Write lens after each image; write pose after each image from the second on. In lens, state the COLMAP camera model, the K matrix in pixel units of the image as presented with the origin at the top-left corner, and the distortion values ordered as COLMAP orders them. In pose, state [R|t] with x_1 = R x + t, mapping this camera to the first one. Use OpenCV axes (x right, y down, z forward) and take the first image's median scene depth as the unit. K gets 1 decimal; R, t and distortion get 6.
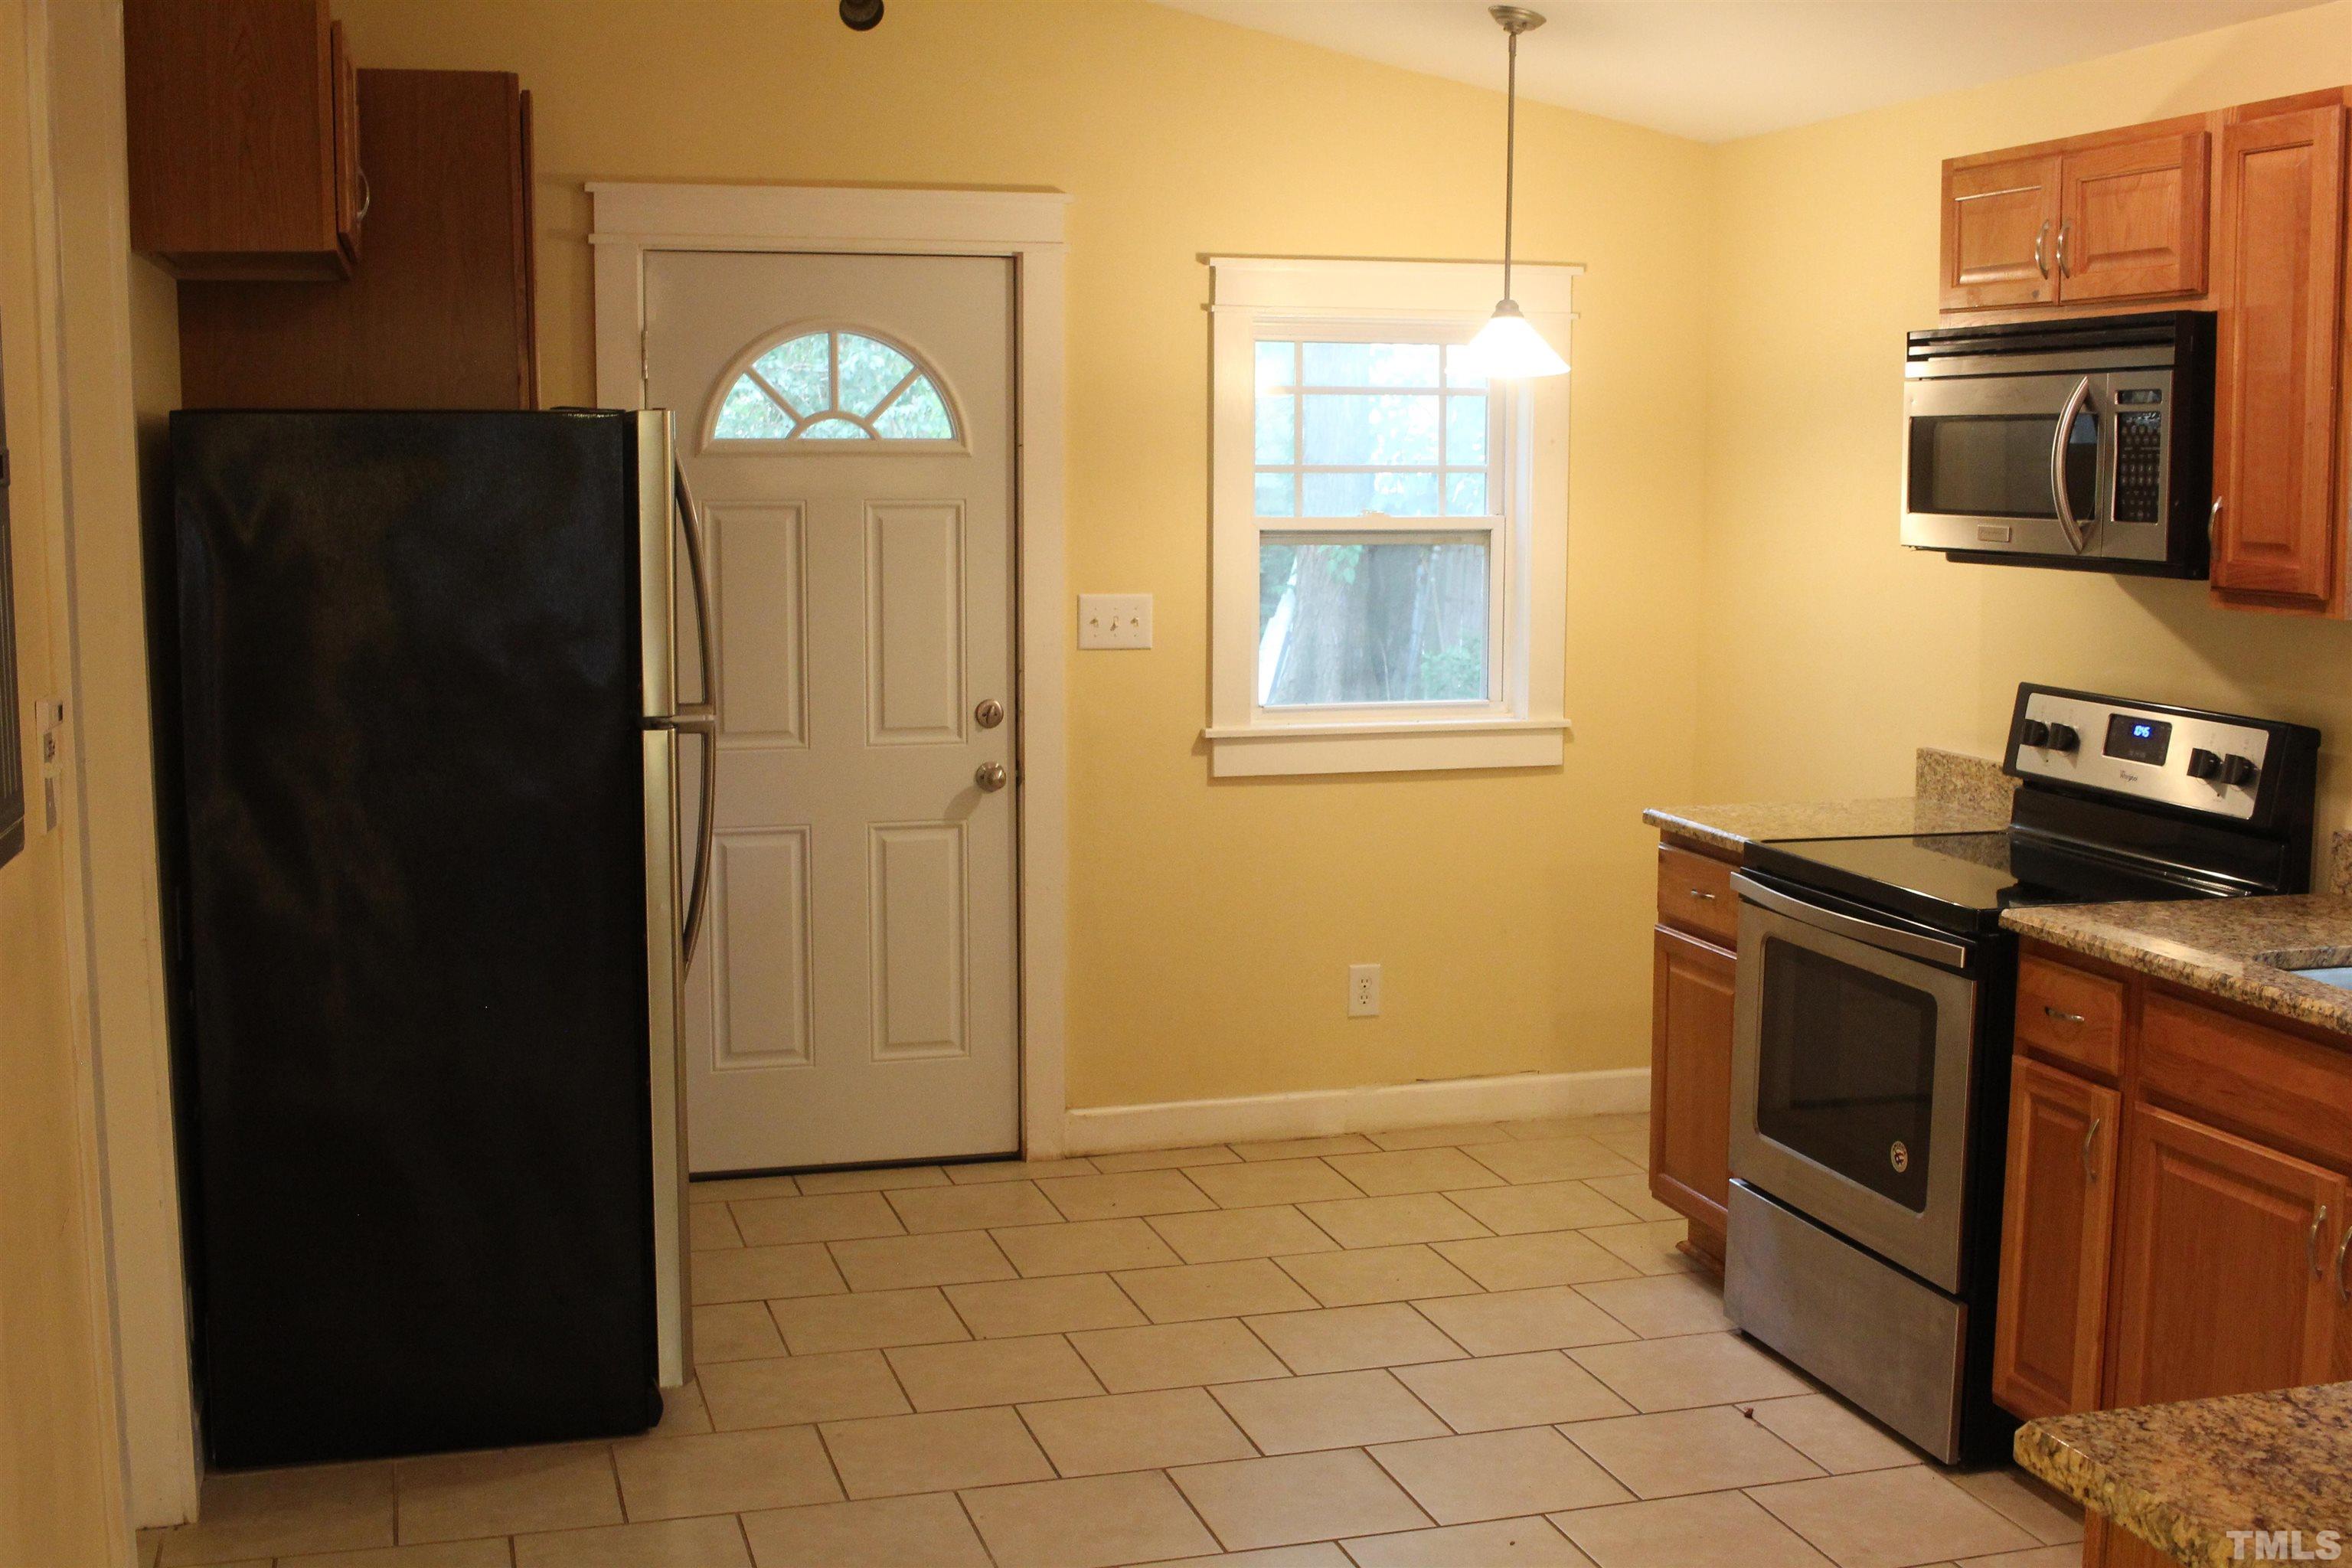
lens RADIAL K [[2658.5, 0, 1177.2], [0, 2658.5, 789.0], [0, 0, 1]] dist [-0.075698, 0.000000]
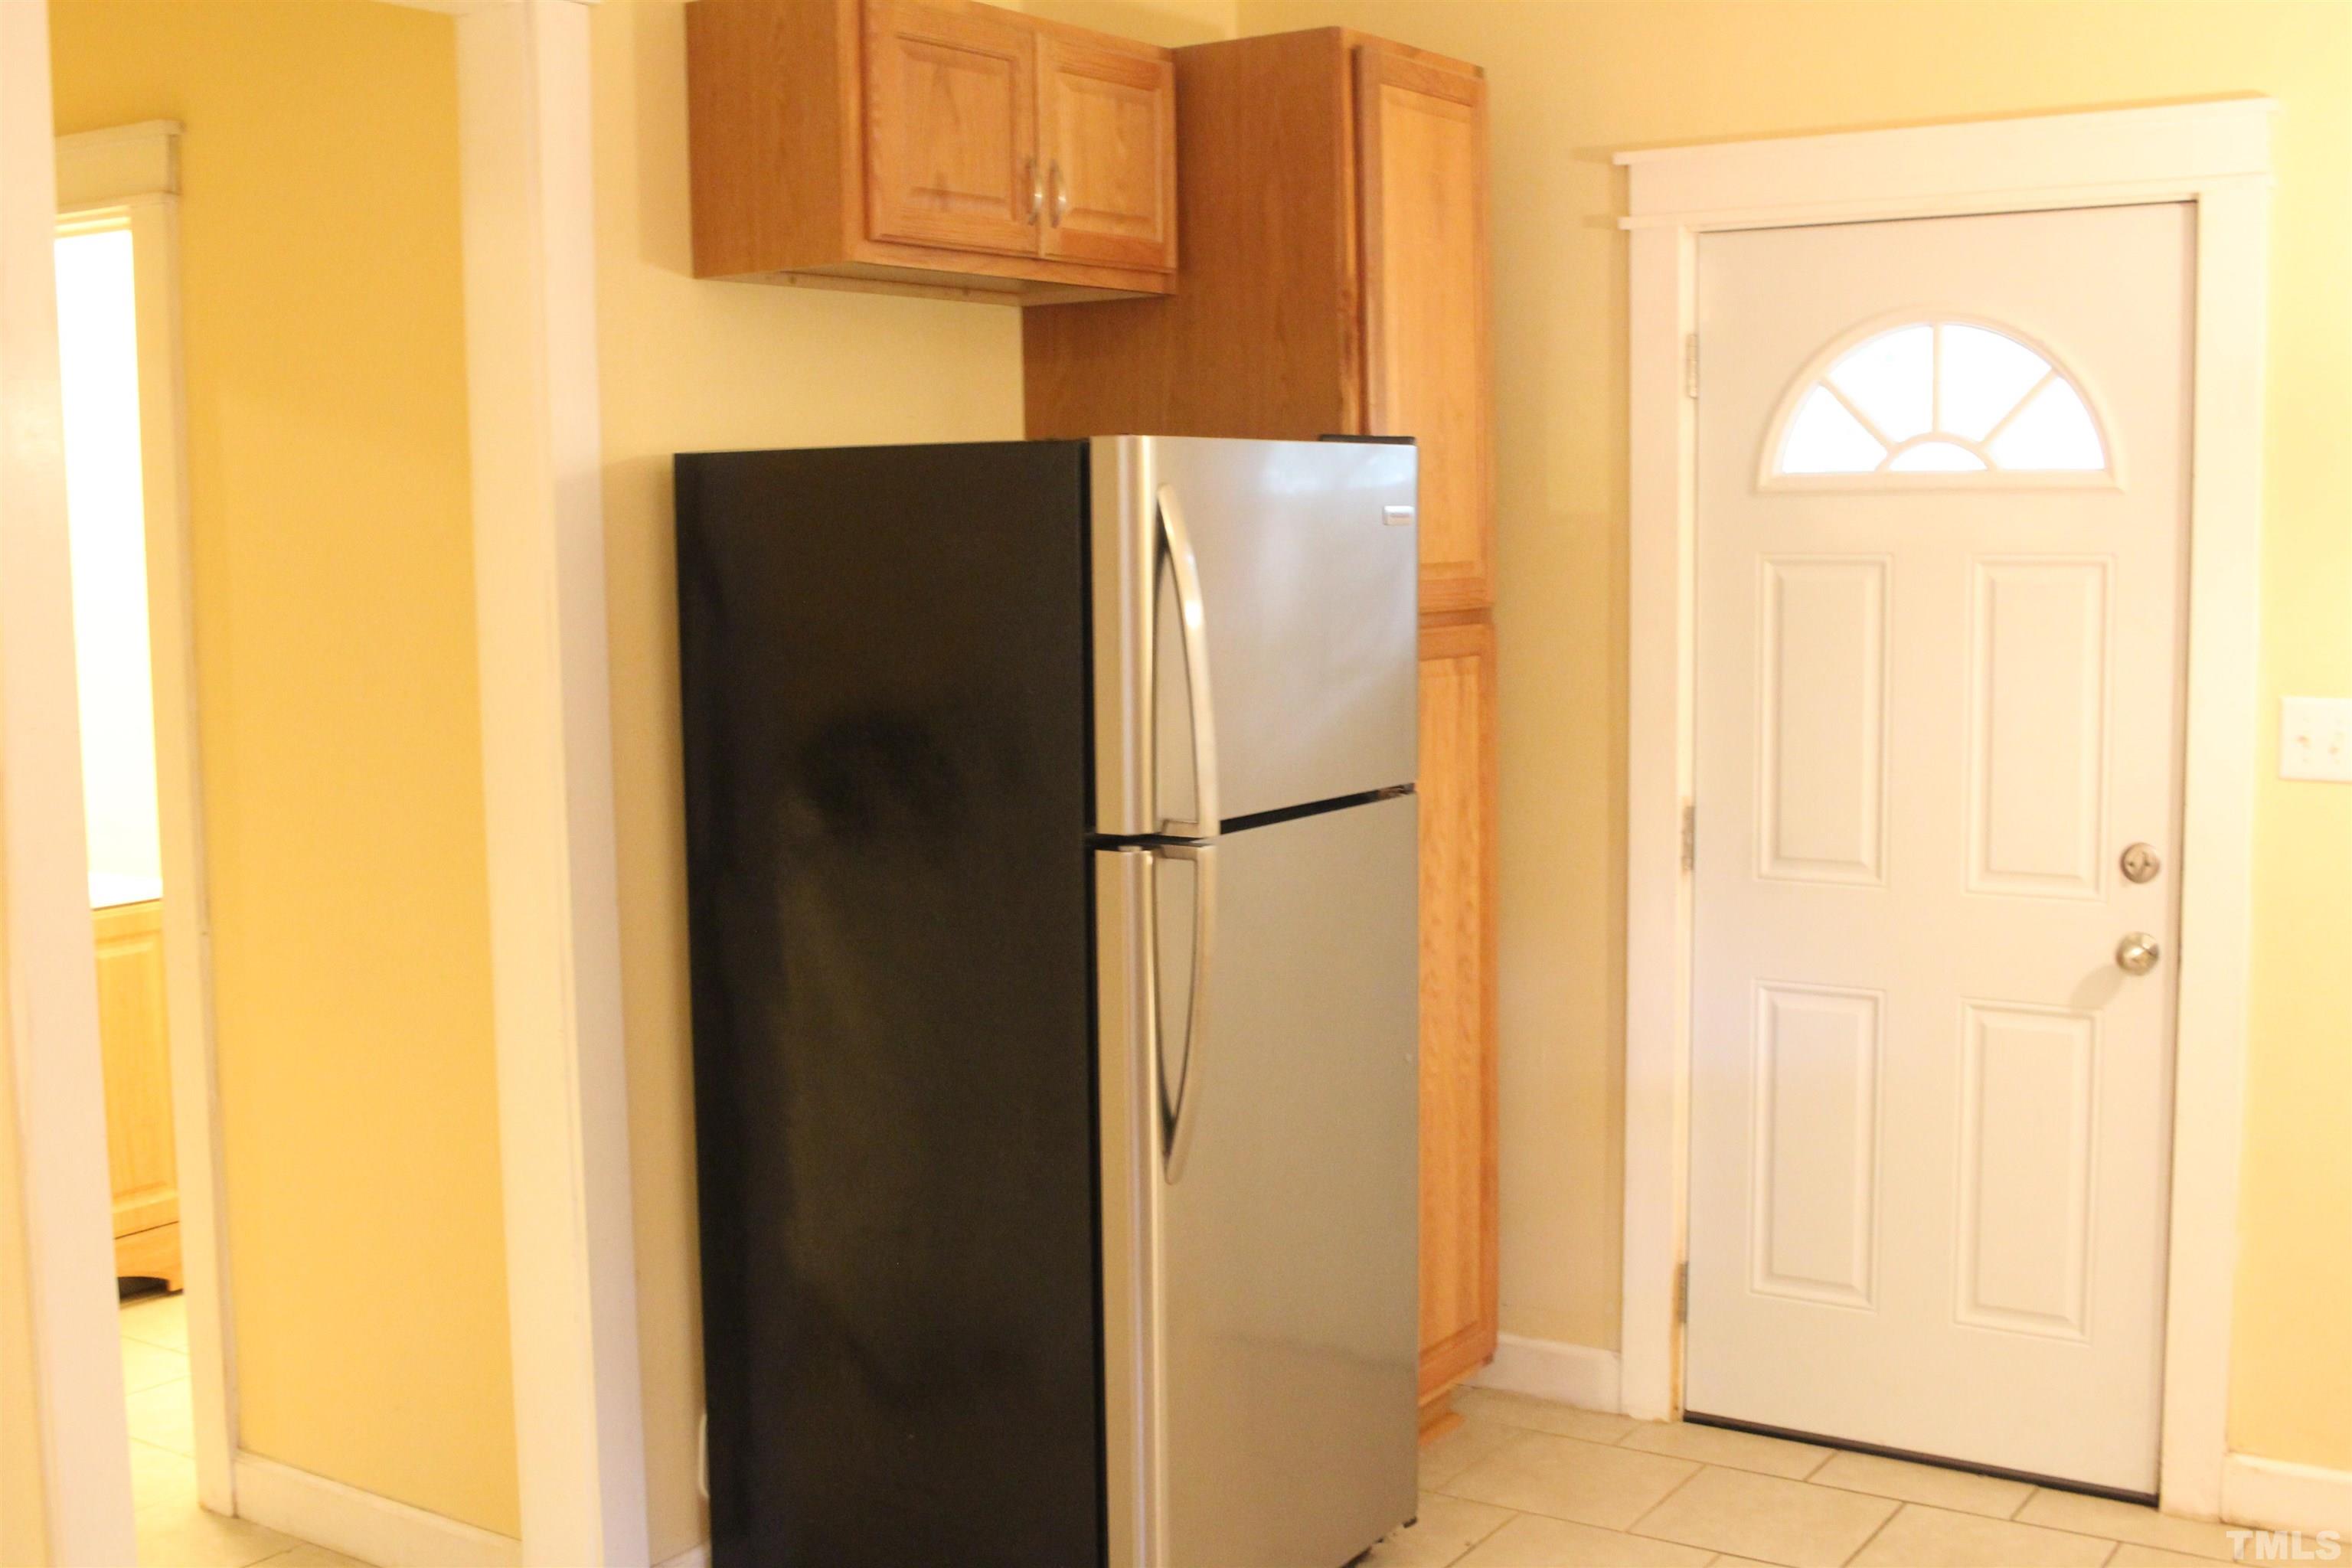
lens RADIAL K [[2658.5, 0, 1176.6], [0, 2658.5, 788.8], [0, 0, 1]] dist [-0.075698, 0.000000]
pose [[0.650965, 0.069877, -0.755885, 0.289768], [-0.081900, 0.996407, 0.021580, -0.042774], [0.754677, 0.047859, 0.654349, 0.367665]]
